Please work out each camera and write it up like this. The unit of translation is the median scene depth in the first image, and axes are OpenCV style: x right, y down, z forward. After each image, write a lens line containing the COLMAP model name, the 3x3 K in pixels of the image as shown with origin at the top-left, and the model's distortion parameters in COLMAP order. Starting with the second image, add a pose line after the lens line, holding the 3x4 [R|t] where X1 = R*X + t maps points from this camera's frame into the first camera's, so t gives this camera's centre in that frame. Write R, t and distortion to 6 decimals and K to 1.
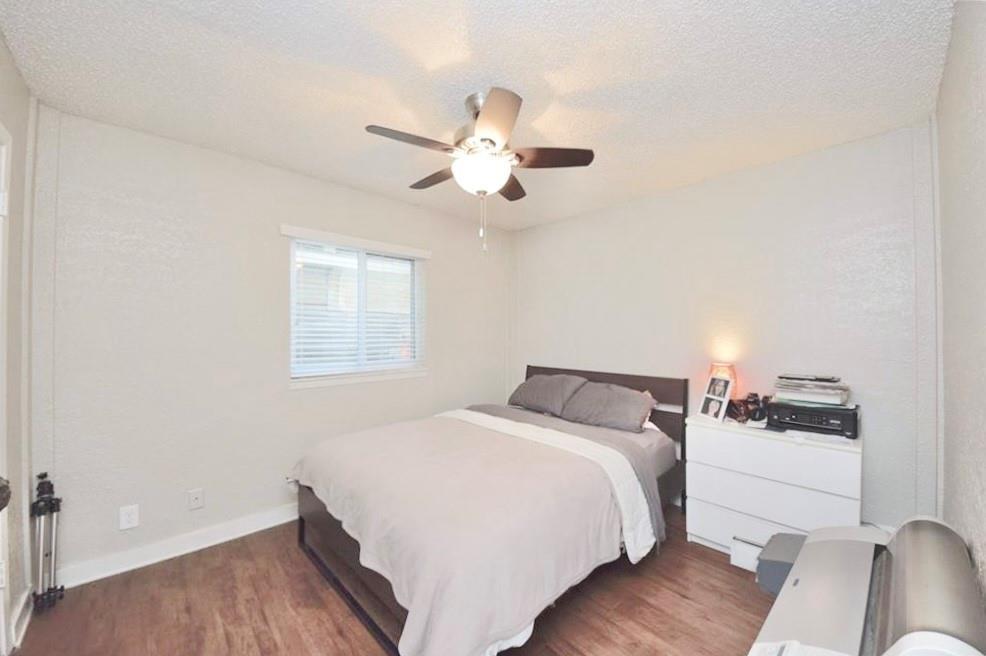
lens RADIAL K [[368.6, 0, 489.0], [0, 368.6, 322.9], [0, 0, 1]] dist [0.080878, -0.037136]
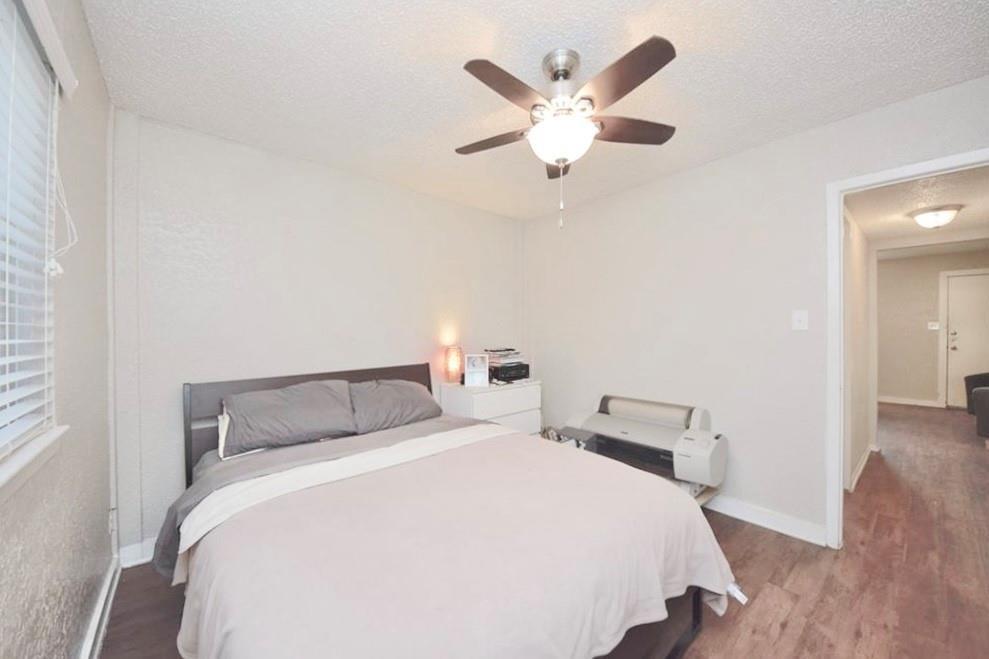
lens RADIAL K [[369.7, 0, 490.5], [0, 369.7, 324.4], [0, 0, 1]] dist [0.080878, -0.037136]
pose [[0.020972, 0.006672, 0.999758, -0.673560], [-0.021152, 0.999757, -0.006228, 0.031406], [-0.999556, -0.021016, 0.021108, 0.813989]]
